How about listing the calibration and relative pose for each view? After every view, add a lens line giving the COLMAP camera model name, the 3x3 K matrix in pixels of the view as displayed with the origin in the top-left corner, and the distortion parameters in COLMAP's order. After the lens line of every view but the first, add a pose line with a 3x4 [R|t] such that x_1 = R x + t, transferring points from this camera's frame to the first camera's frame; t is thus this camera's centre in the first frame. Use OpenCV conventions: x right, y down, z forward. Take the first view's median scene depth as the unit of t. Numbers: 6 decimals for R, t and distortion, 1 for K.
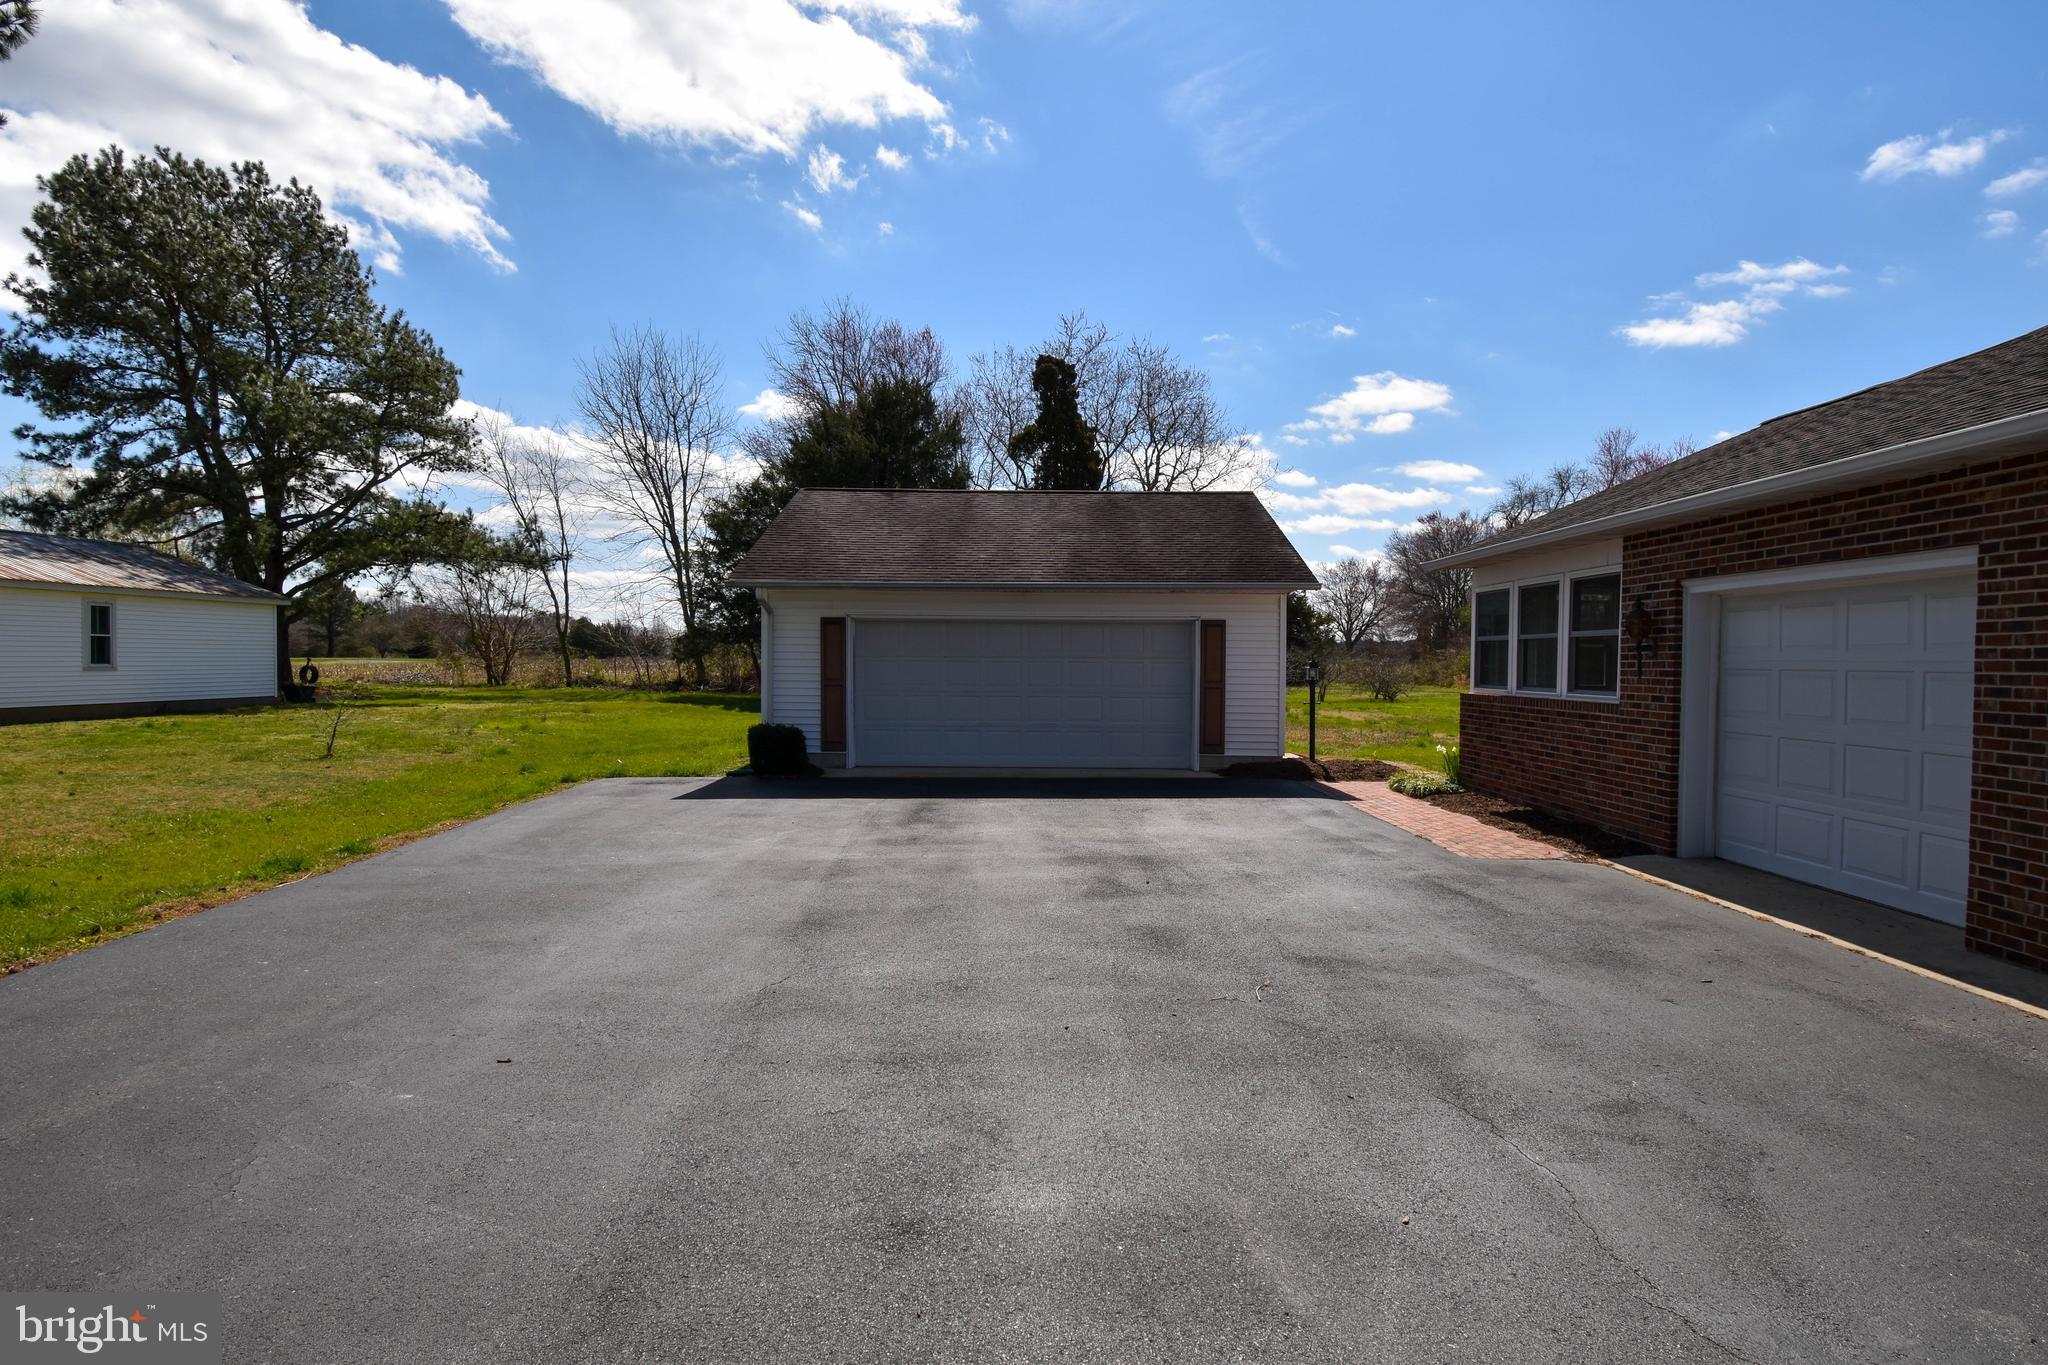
lens RADIAL K [[1100.2, 0, 1024.0], [0, 1100.2, 682.5], [0, 0, 1]] dist [0.032958, -0.039406]
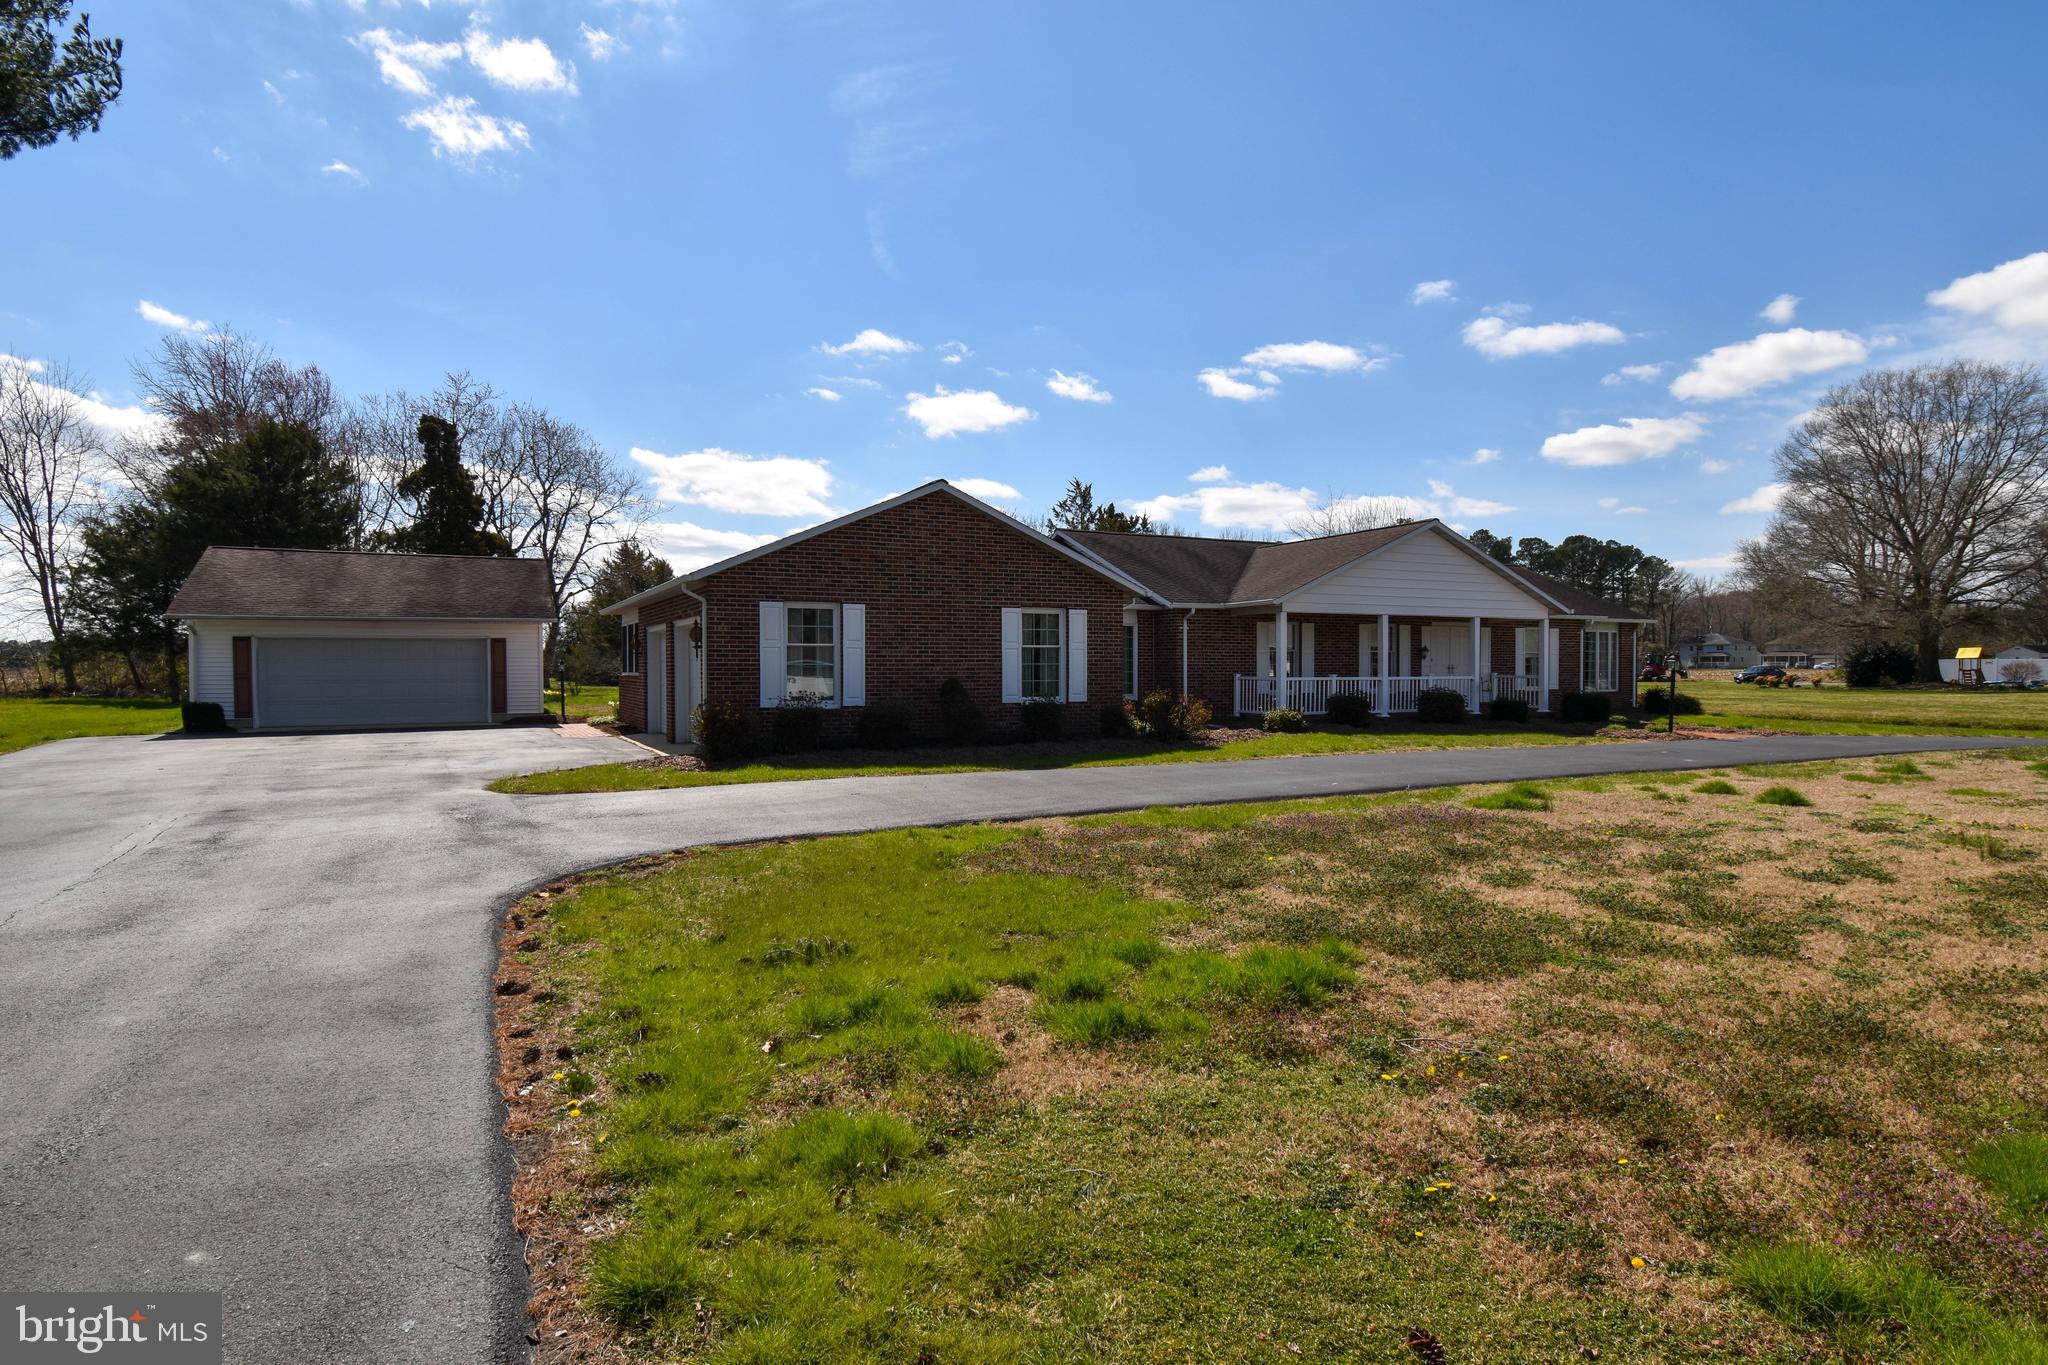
lens RADIAL K [[1100.2, 0, 1024.0], [0, 1100.2, 682.5], [0, 0, 1]] dist [0.032958, -0.039406]
pose [[0.890890, -0.017246, 0.453891, 0.097290], [0.019065, 0.999818, 0.000569, 0.026128], [-0.453819, 0.008146, 0.891057, -0.844097]]
